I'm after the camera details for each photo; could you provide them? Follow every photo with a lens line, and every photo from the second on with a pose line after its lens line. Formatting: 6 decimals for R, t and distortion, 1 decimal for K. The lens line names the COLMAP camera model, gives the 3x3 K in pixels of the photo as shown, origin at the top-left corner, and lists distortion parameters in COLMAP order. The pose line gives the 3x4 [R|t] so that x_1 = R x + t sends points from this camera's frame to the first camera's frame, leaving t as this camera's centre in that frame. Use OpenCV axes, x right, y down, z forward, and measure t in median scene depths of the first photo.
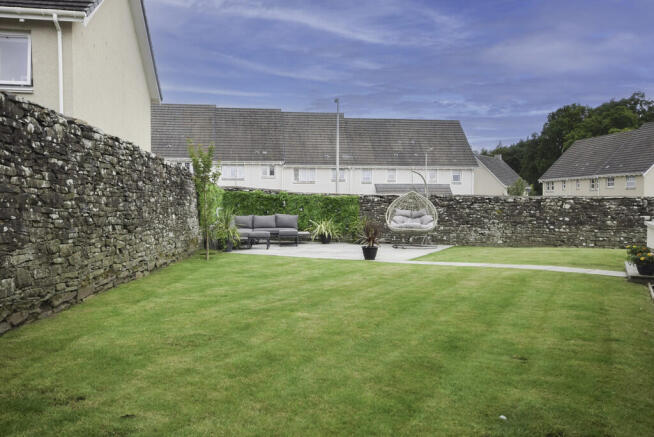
lens RADIAL K [[563.2, 0, 328.0], [0, 563.2, 217.6], [0, 0, 1]] dist [-0.007413, -0.001330]
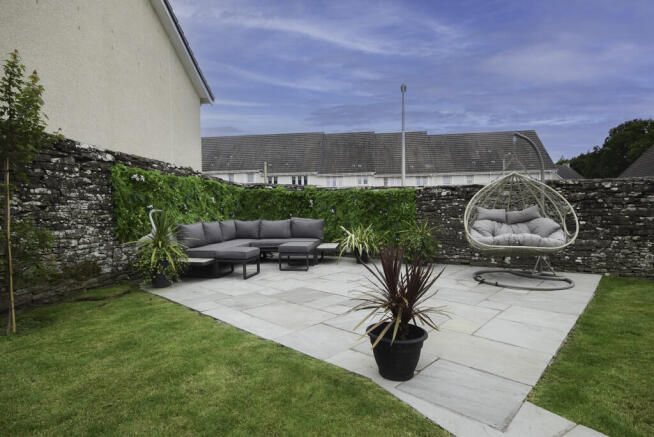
lens RADIAL K [[359.8, 0, 323.2], [0, 359.8, 217.1], [0, 0, 1]] dist [0.007698, 0.001049]
pose [[0.962219, -0.010426, -0.272078, 0.064354], [0.010265, 0.999945, -0.002016, -0.006052], [0.272084, -0.000853, 0.962273, 0.575713]]
